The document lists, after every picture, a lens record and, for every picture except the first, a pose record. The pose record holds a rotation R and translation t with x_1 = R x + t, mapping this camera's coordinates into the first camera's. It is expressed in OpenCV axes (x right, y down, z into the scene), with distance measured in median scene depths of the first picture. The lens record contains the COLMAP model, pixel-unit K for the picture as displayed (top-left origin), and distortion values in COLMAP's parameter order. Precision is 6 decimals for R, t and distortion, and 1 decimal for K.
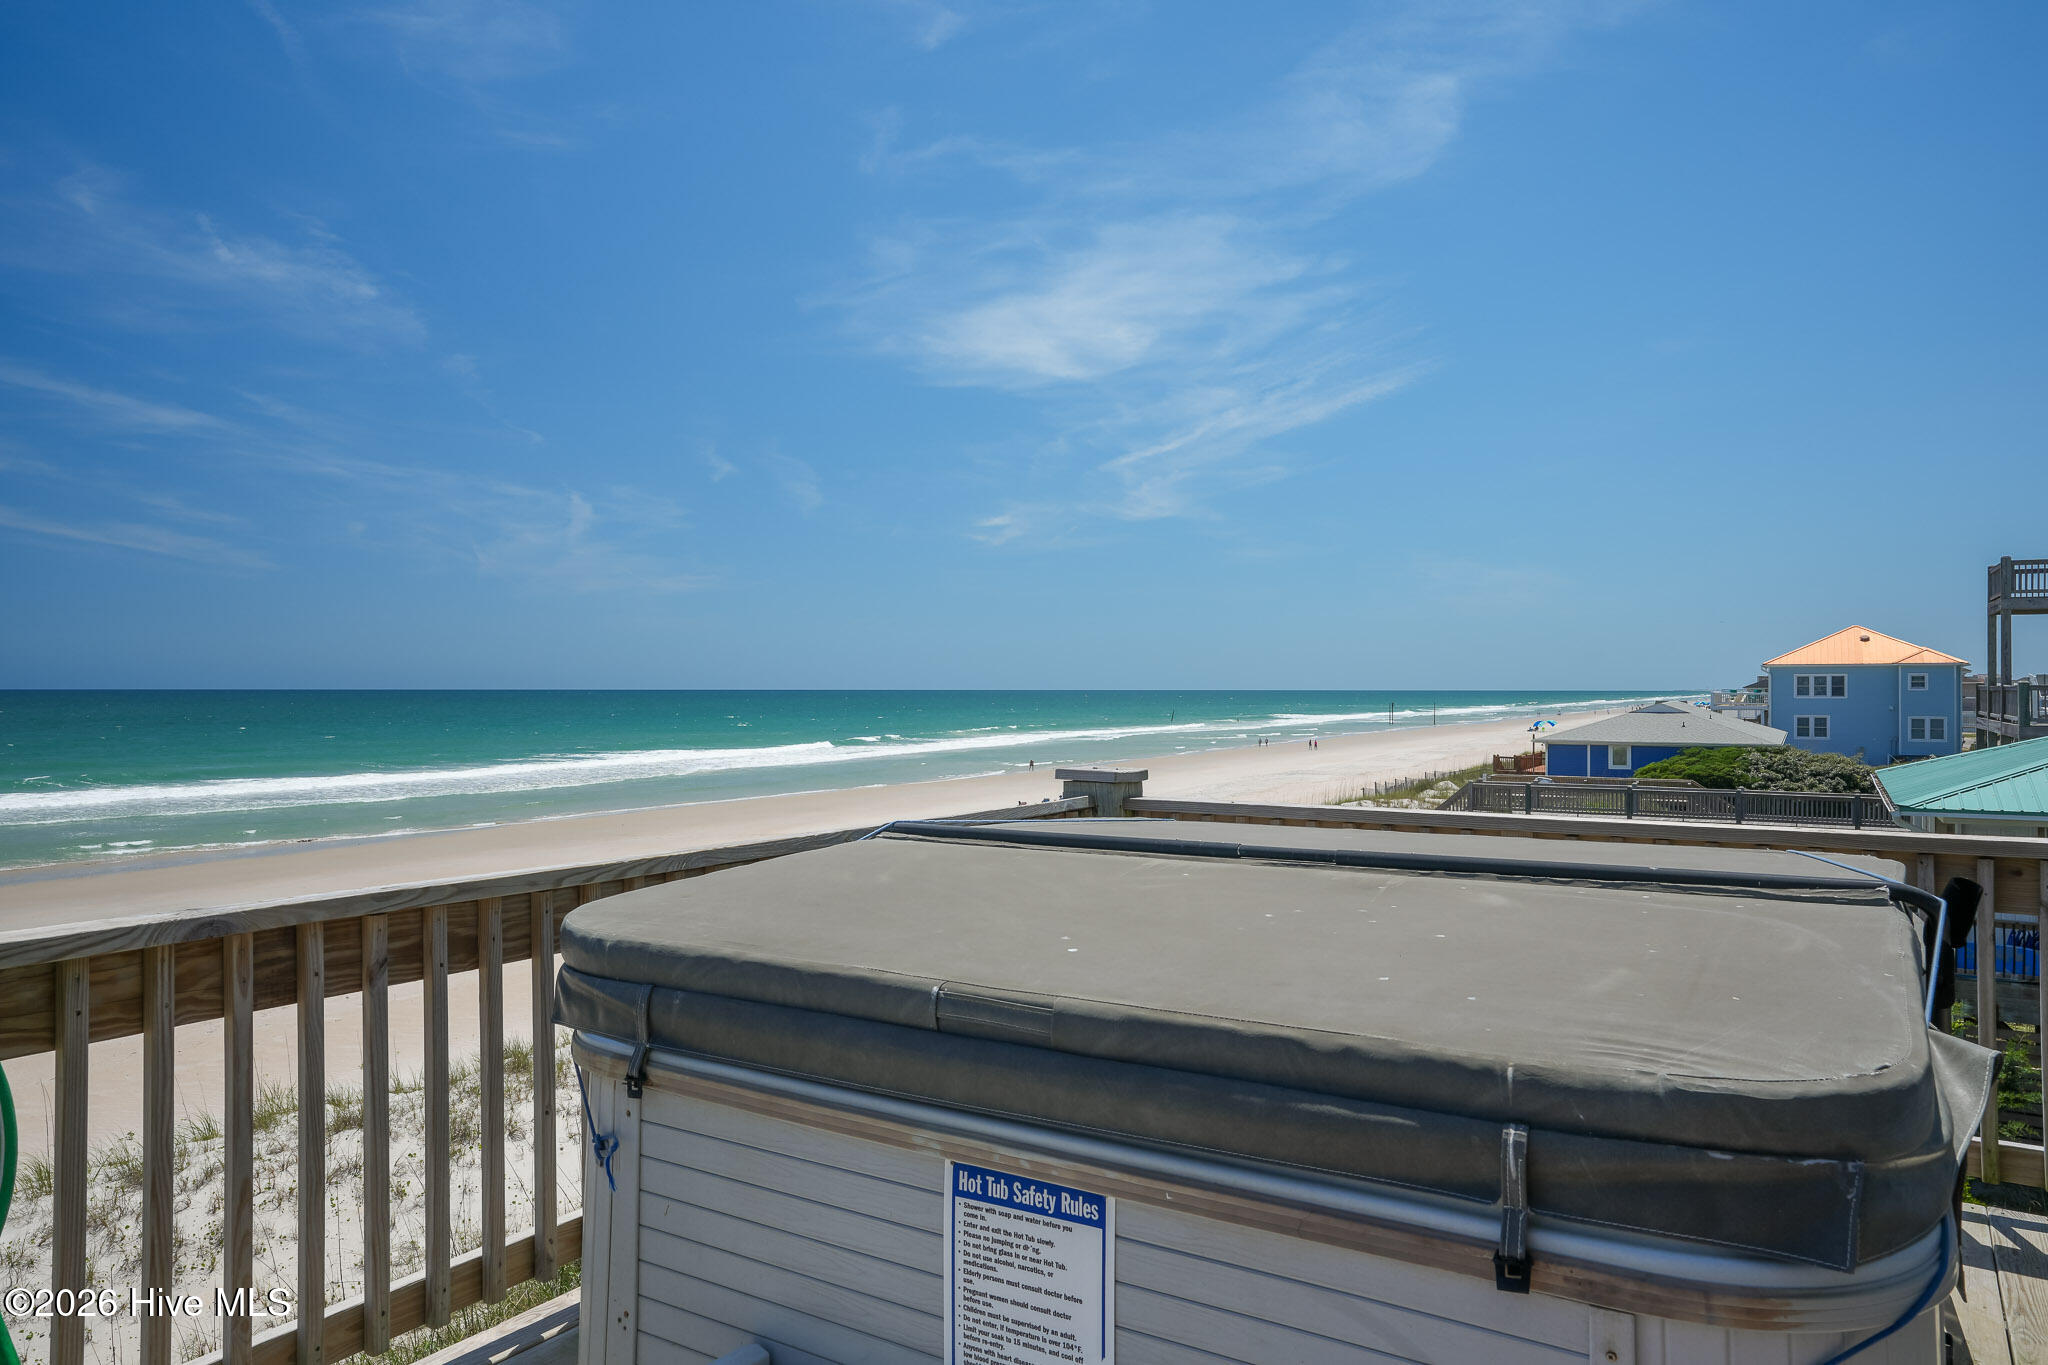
lens RADIAL K [[1398.6, 0, 1022.2], [0, 1398.6, 698.8], [0, 0, 1]] dist [0.027387, 0.010139]
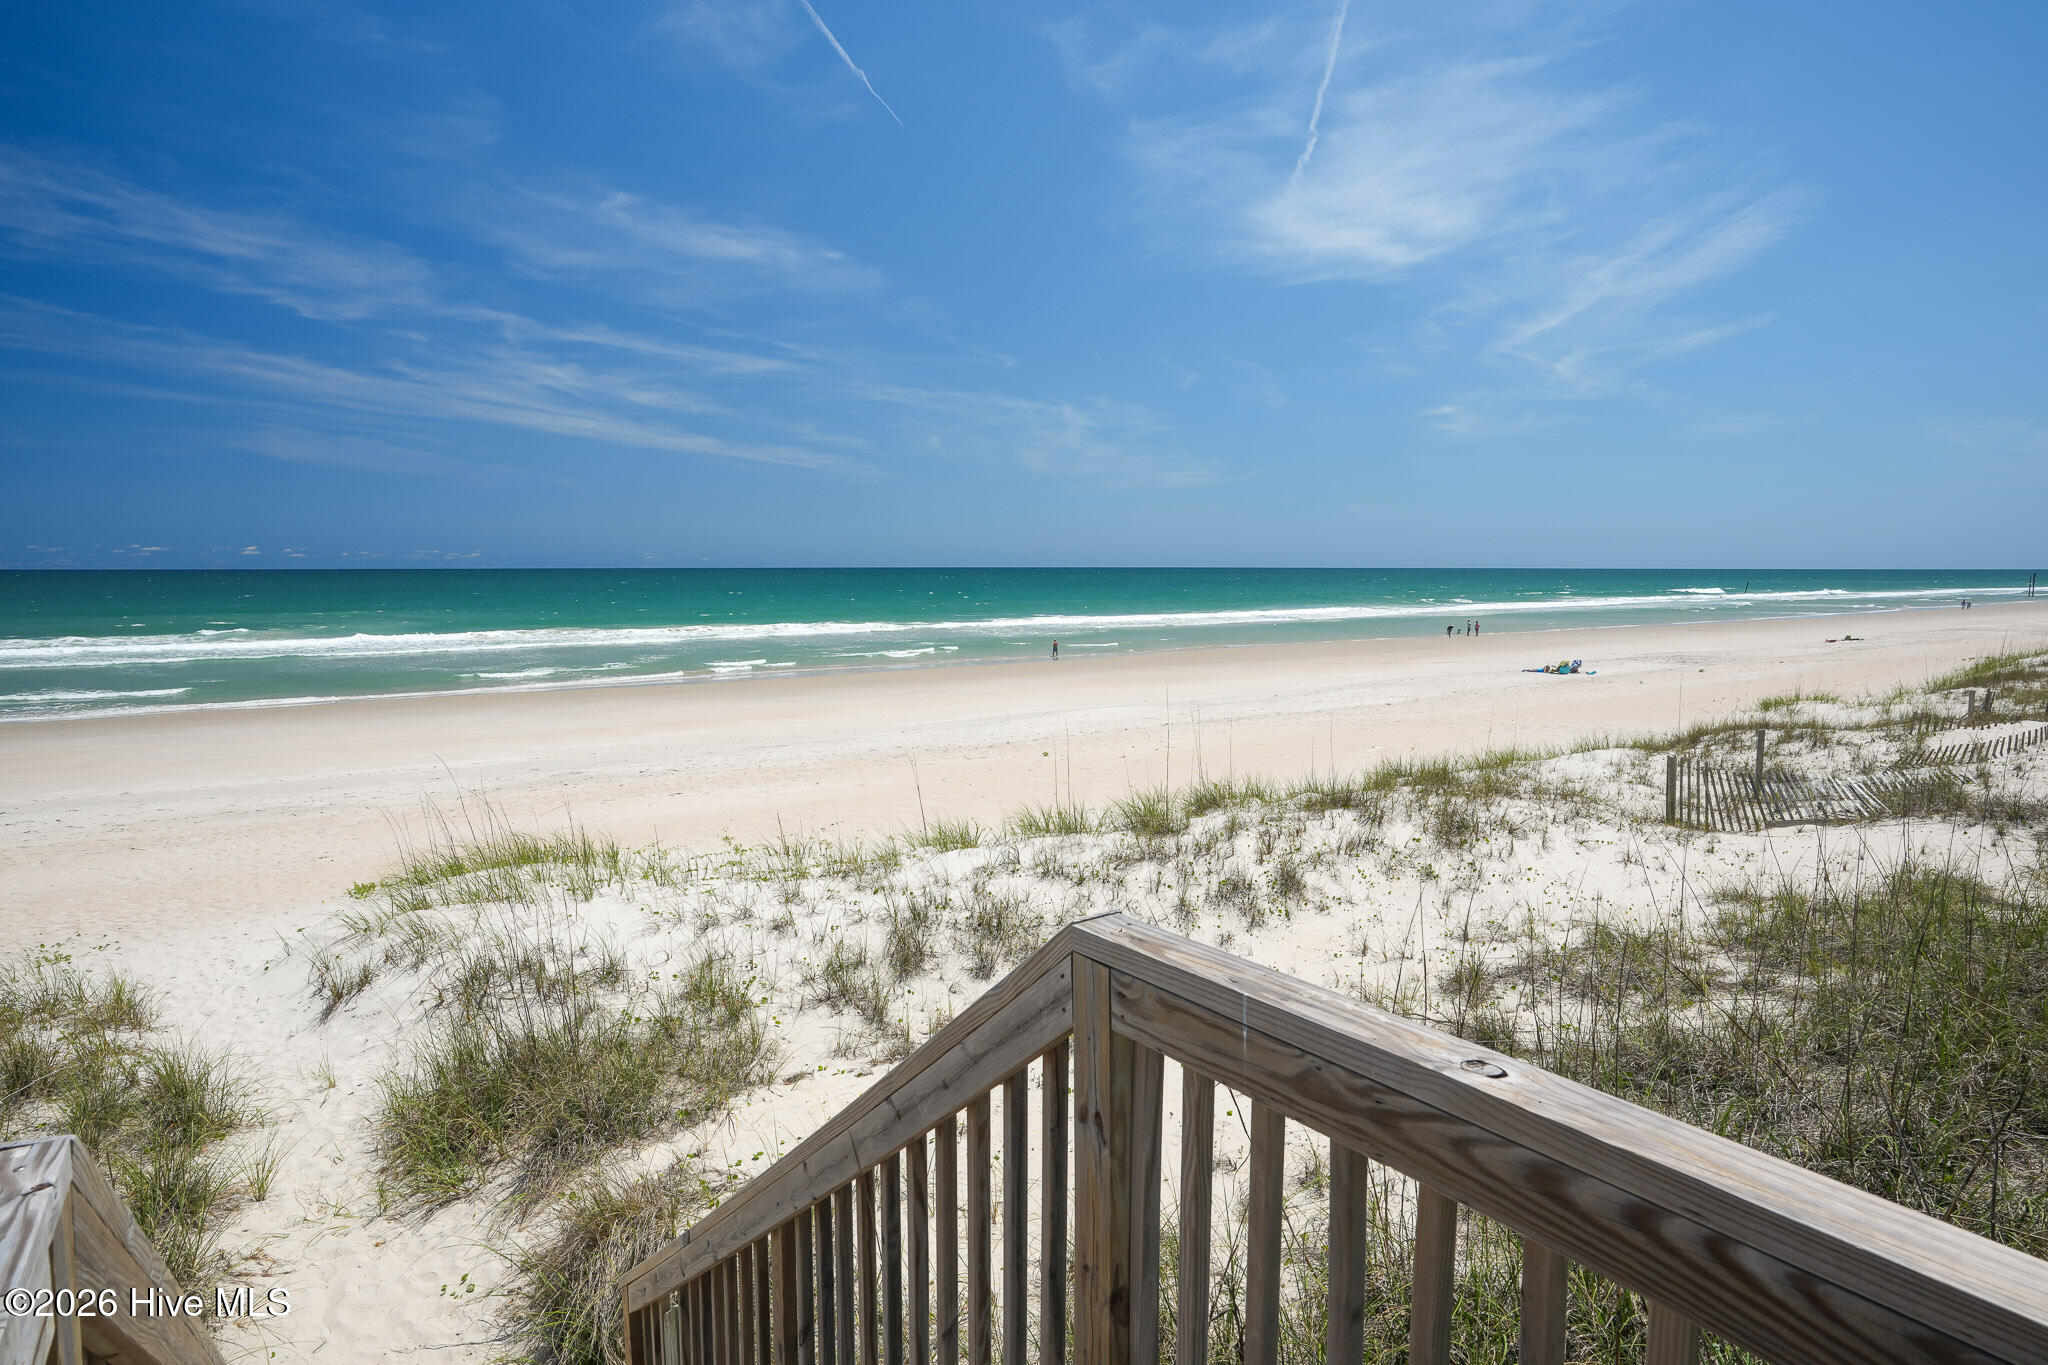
lens RADIAL K [[1186.9, 0, 1017.7], [0, 1186.9, 665.6], [0, 0, 1]] dist [-0.016273, 0.026845]
pose [[0.908515, 0.032176, -0.416612, 0.158858], [0.000013, 0.997029, 0.077032, -0.001051], [0.417853, -0.069990, 0.905815, 0.081814]]
